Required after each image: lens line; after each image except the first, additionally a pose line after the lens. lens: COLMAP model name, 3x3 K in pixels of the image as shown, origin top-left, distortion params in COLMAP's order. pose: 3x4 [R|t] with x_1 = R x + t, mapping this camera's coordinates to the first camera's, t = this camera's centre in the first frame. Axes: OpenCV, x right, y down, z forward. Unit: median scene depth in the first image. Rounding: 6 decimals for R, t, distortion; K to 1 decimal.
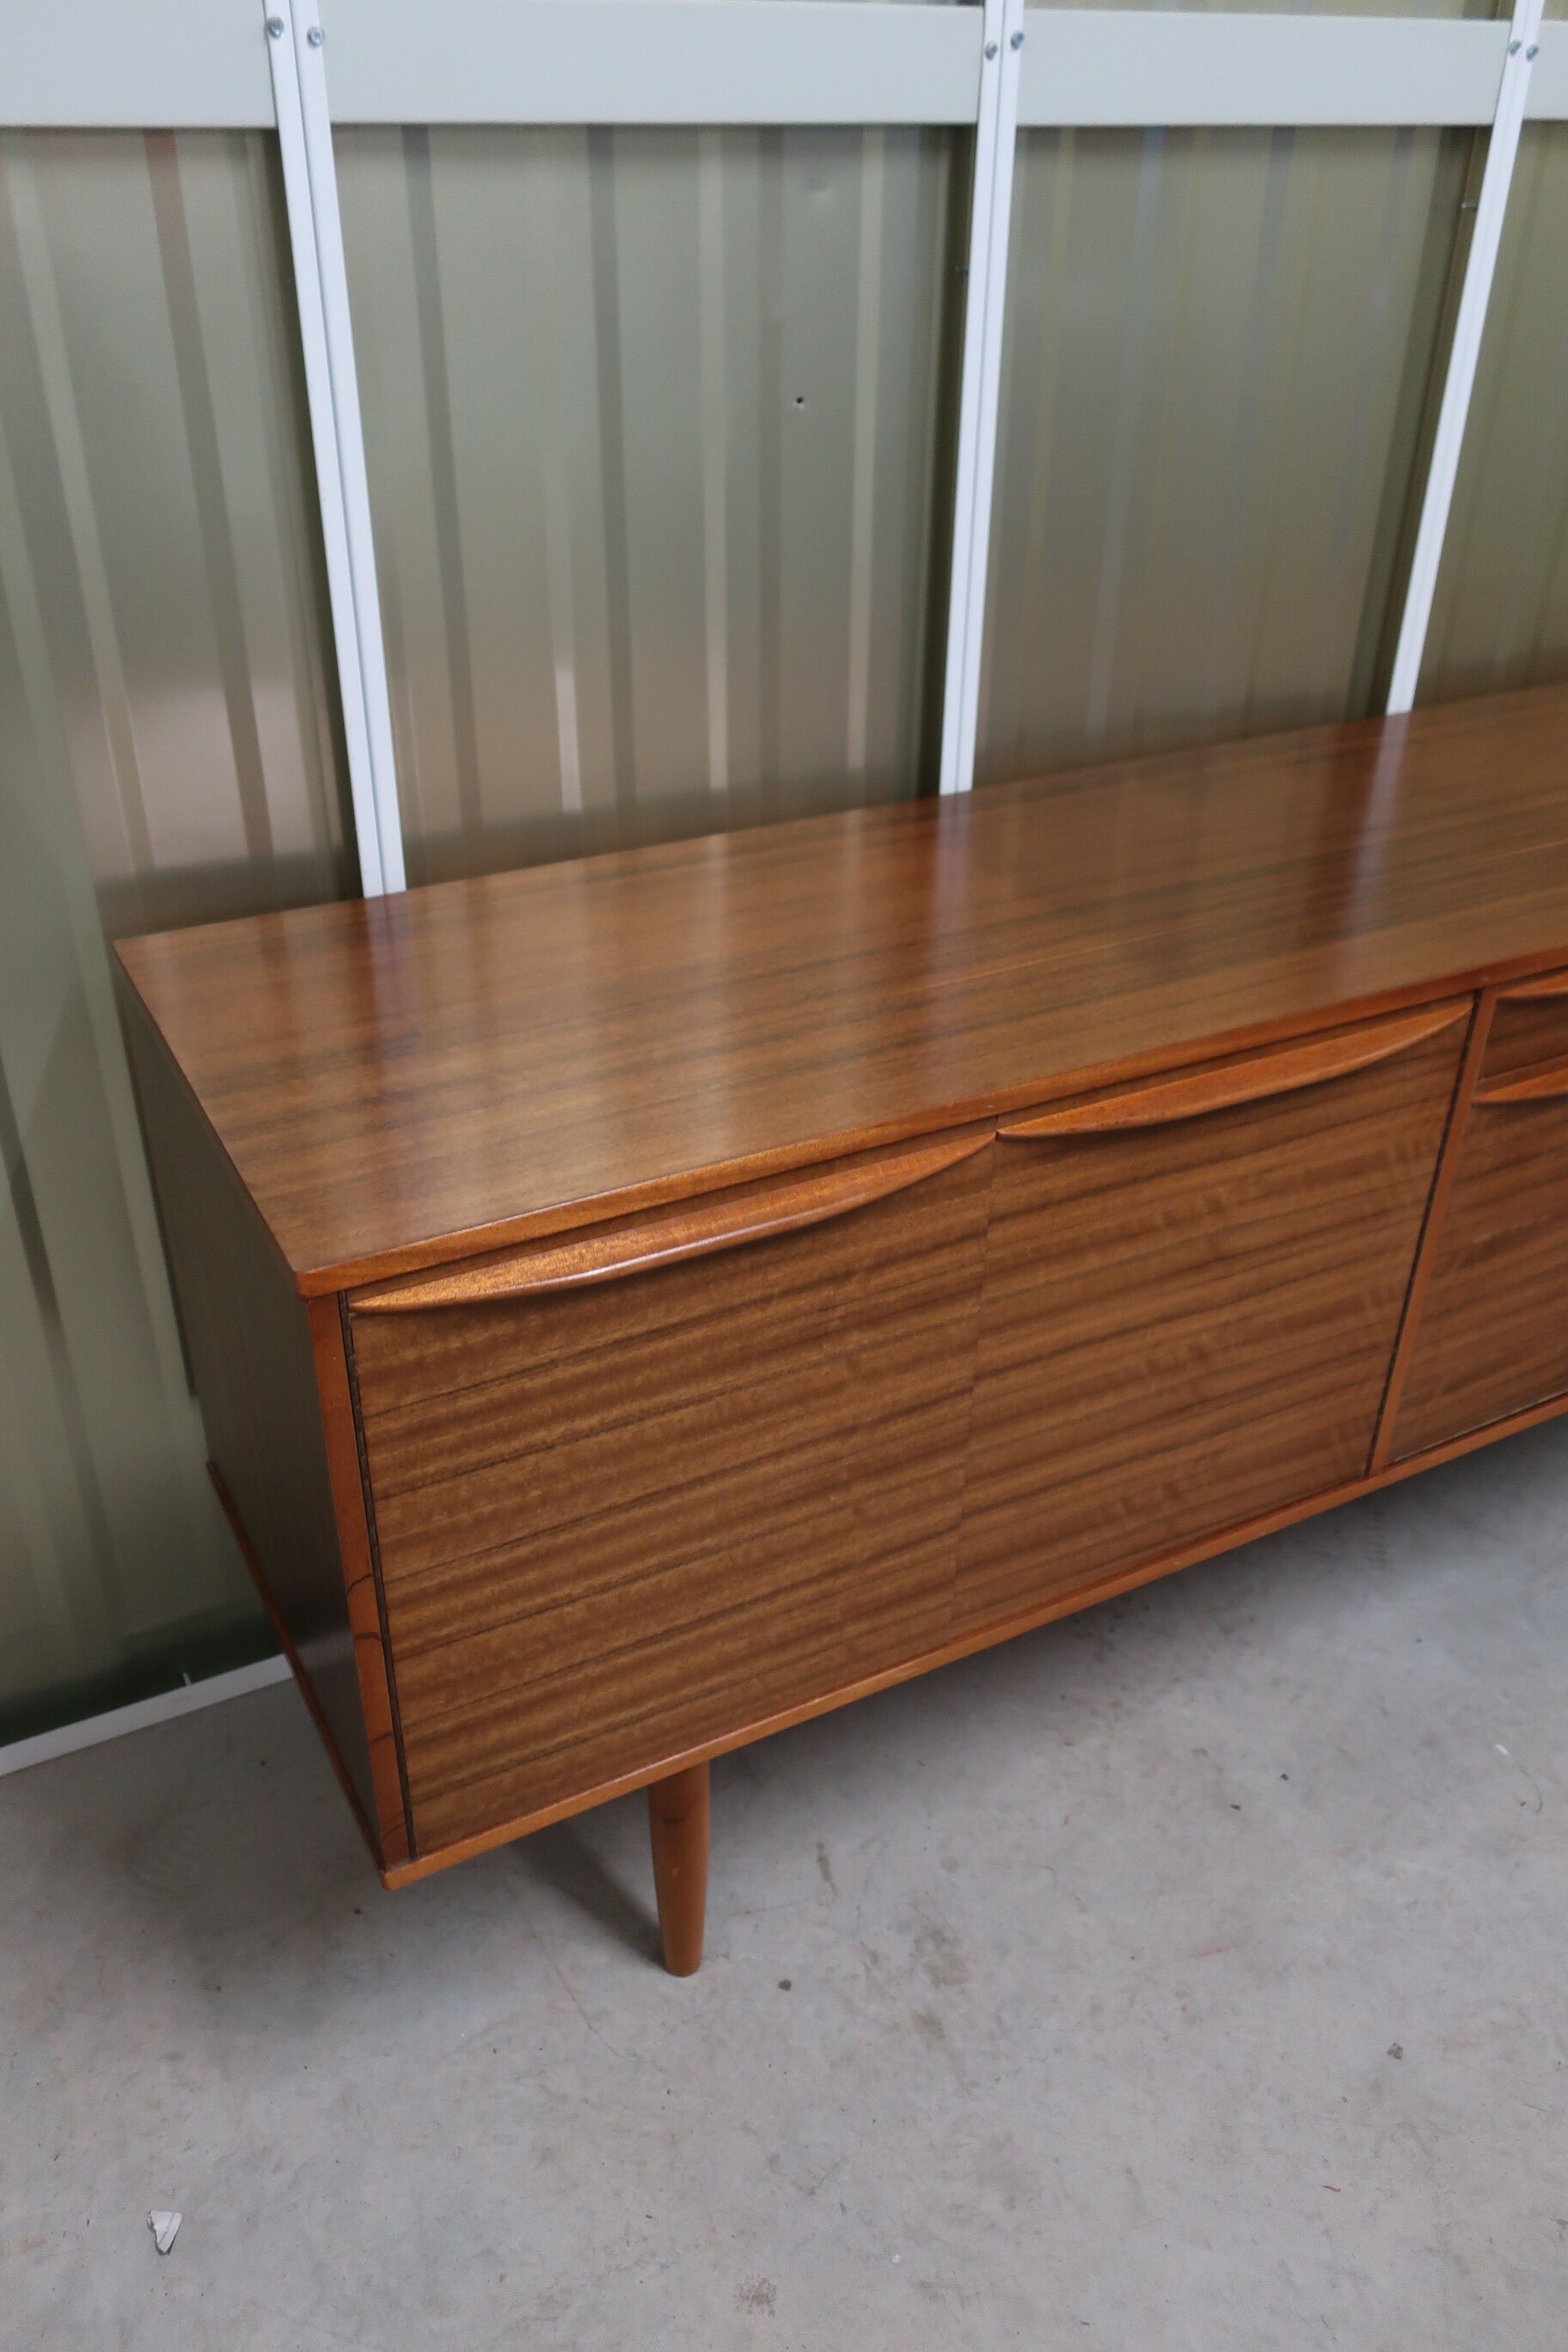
lens RADIAL K [[1847.5, 0, 750.6], [0, 1847.5, 1191.5], [0, 0, 1]] dist [-0.002236, -0.000460]
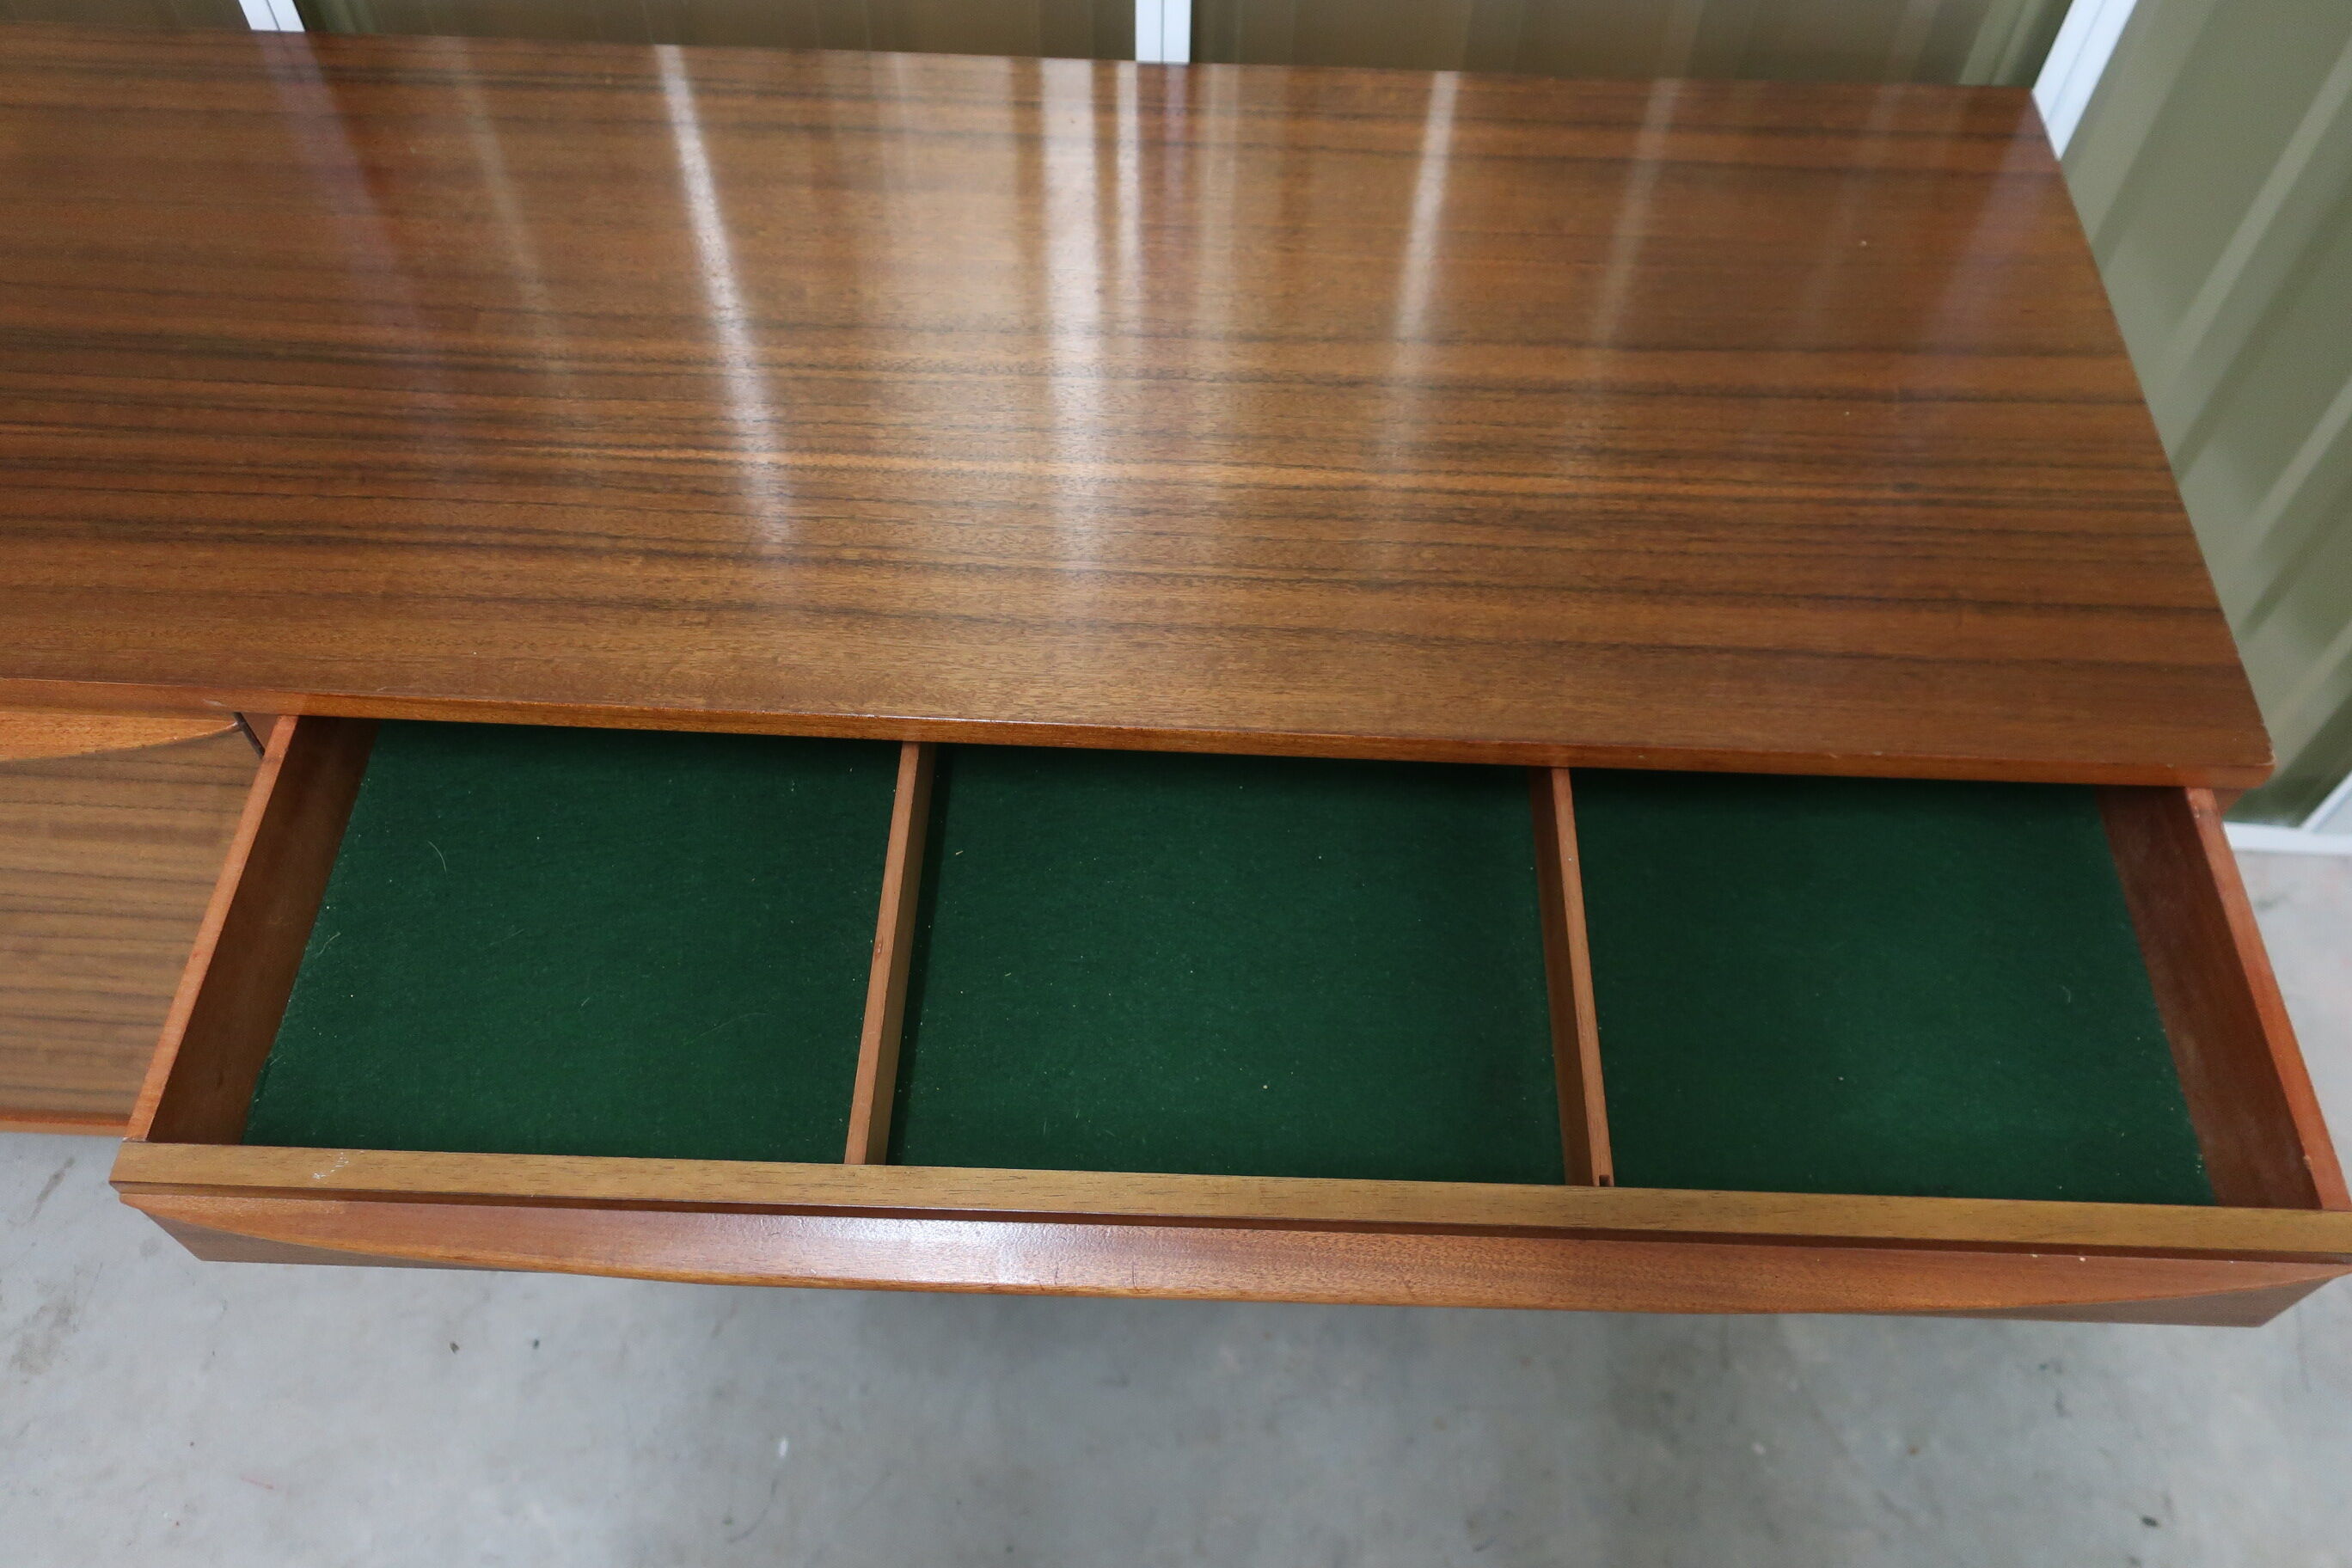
lens RADIAL K [[1847.5, 0, 1160.5], [0, 1847.5, 780.9], [0, 0, 1]] dist [-0.002236, -0.000460]
pose [[0.864417, 0.412526, -0.287413, 0.820721], [-0.267632, 0.861472, 0.431554, -0.421219], [0.425625, -0.296122, 0.855076, 0.580687]]
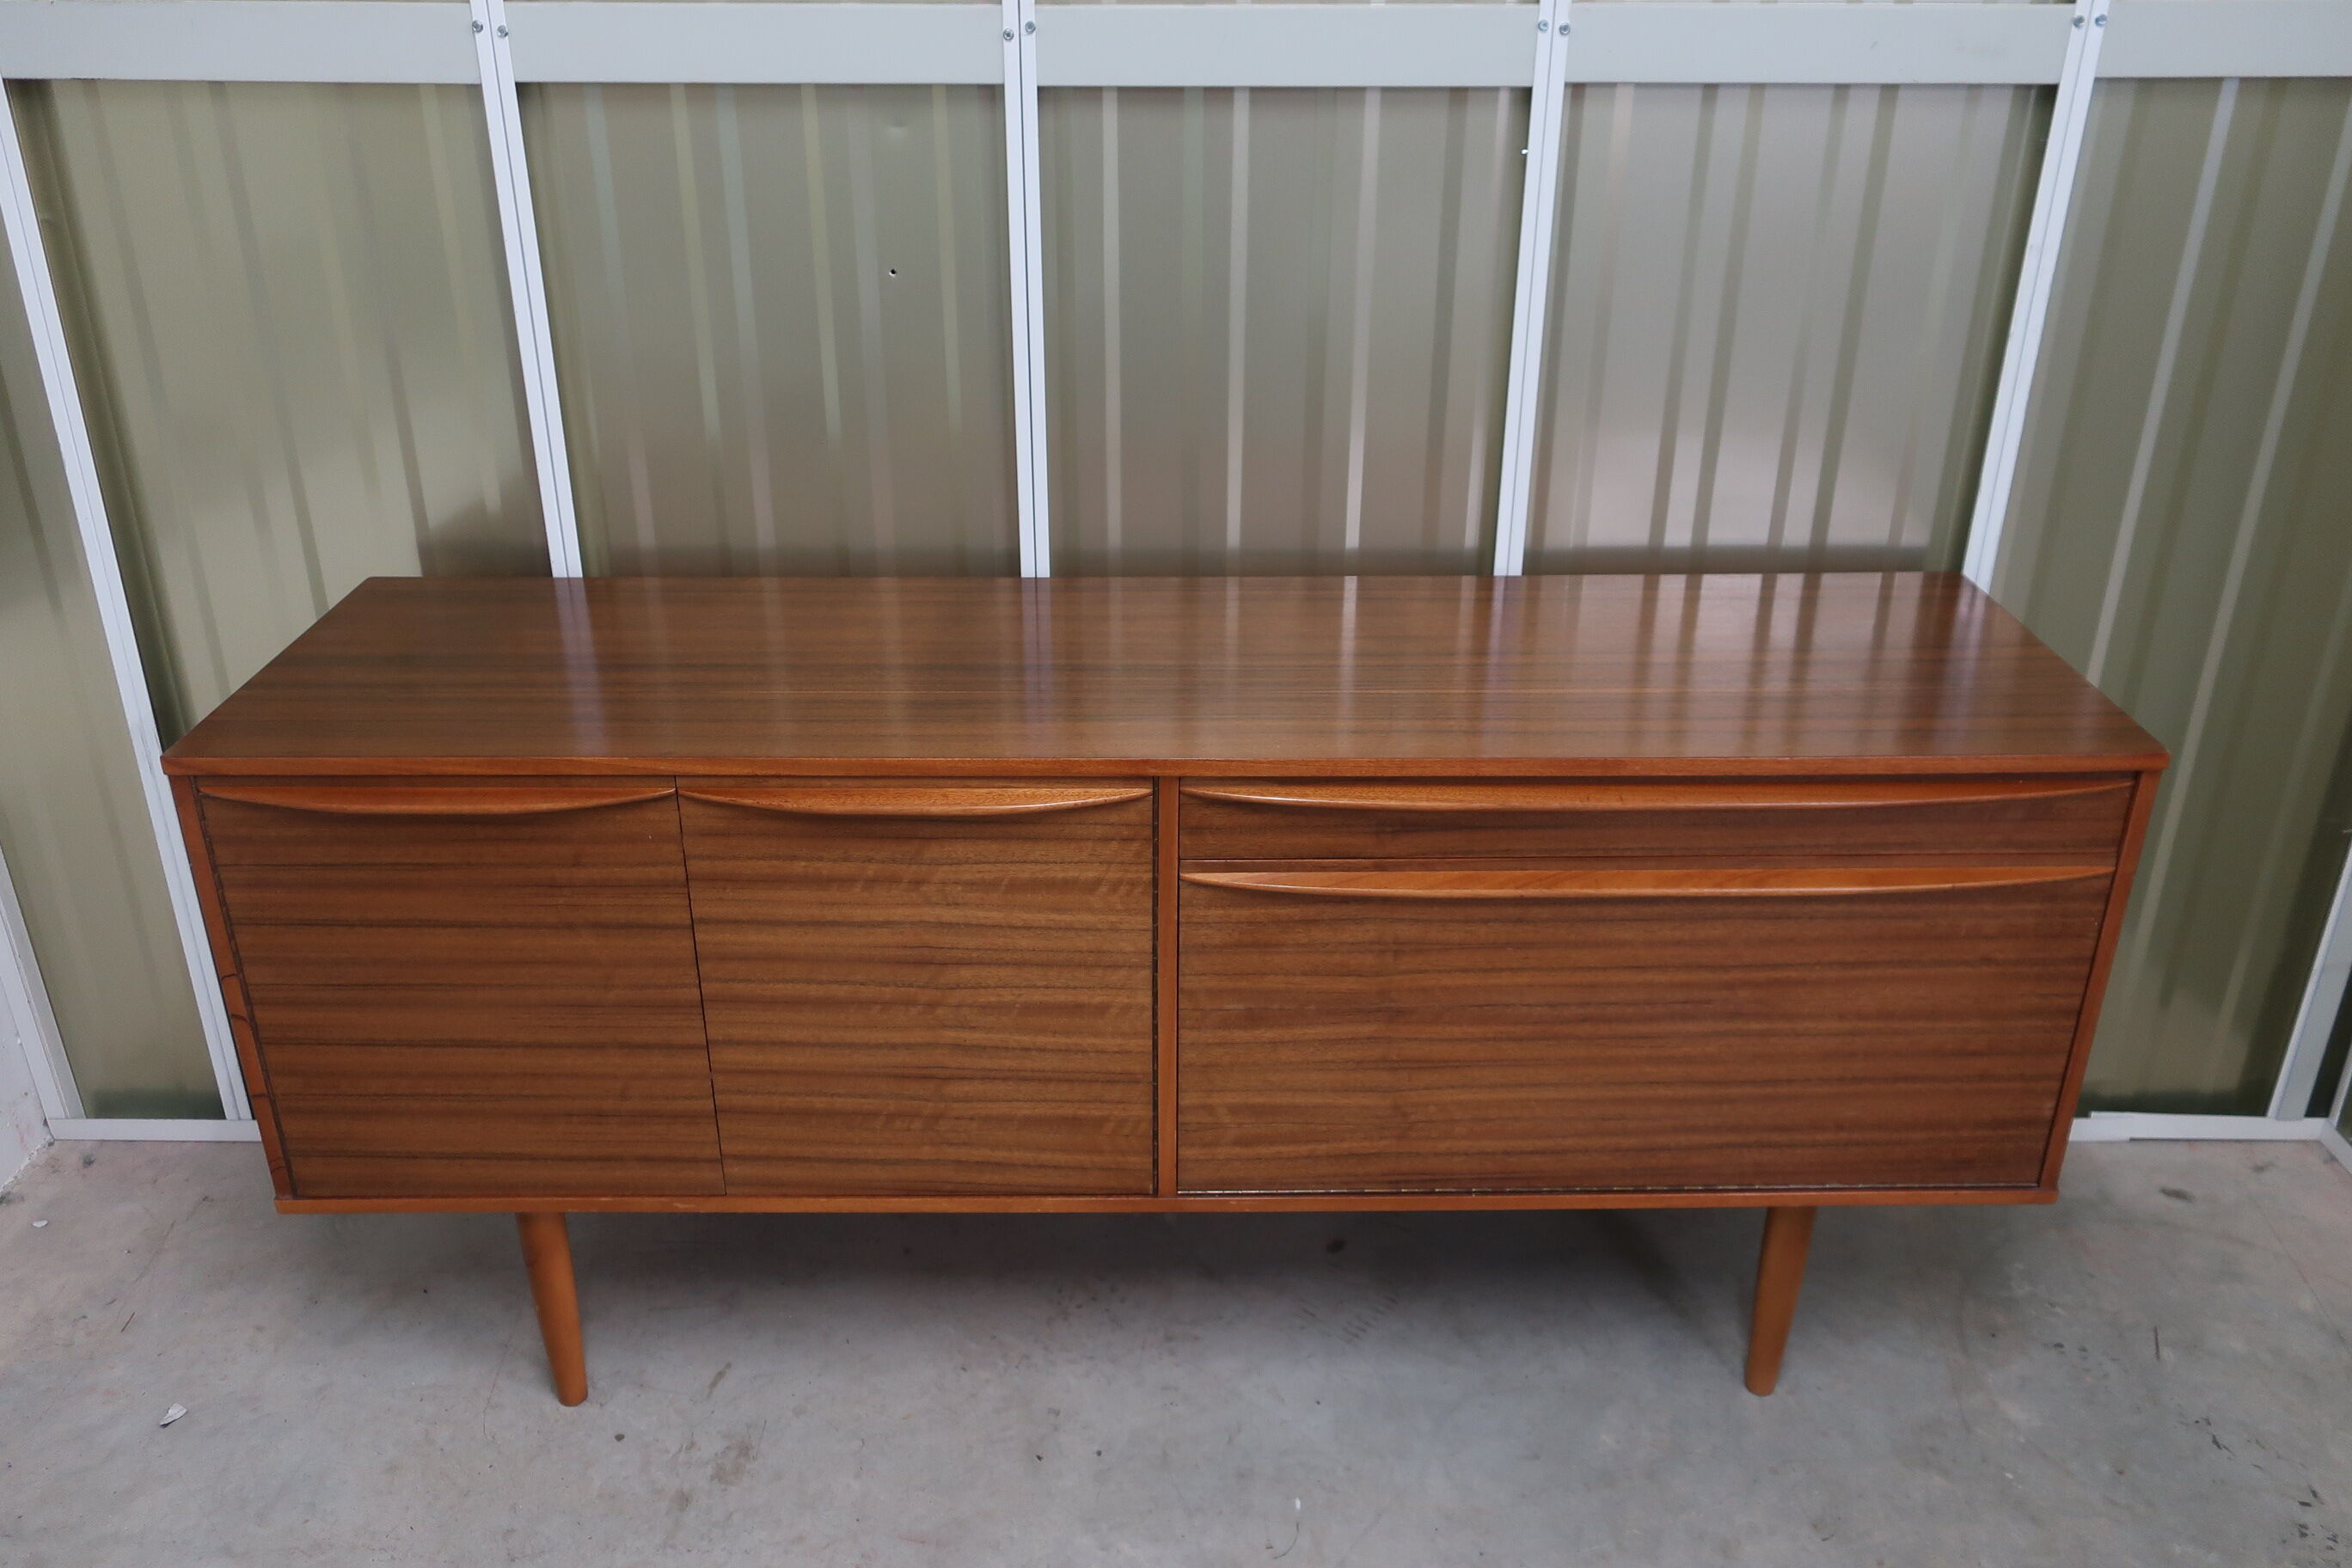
lens RADIAL K [[1847.5, 0, 1149.1], [0, 1847.5, 790.7], [0, 0, 1]] dist [-0.002236, -0.000460]
pose [[0.883685, 0.195101, -0.425485, 0.882503], [-0.236929, 0.970384, -0.047117, -0.041894], [0.403691, 0.142446, 0.903738, -0.096371]]
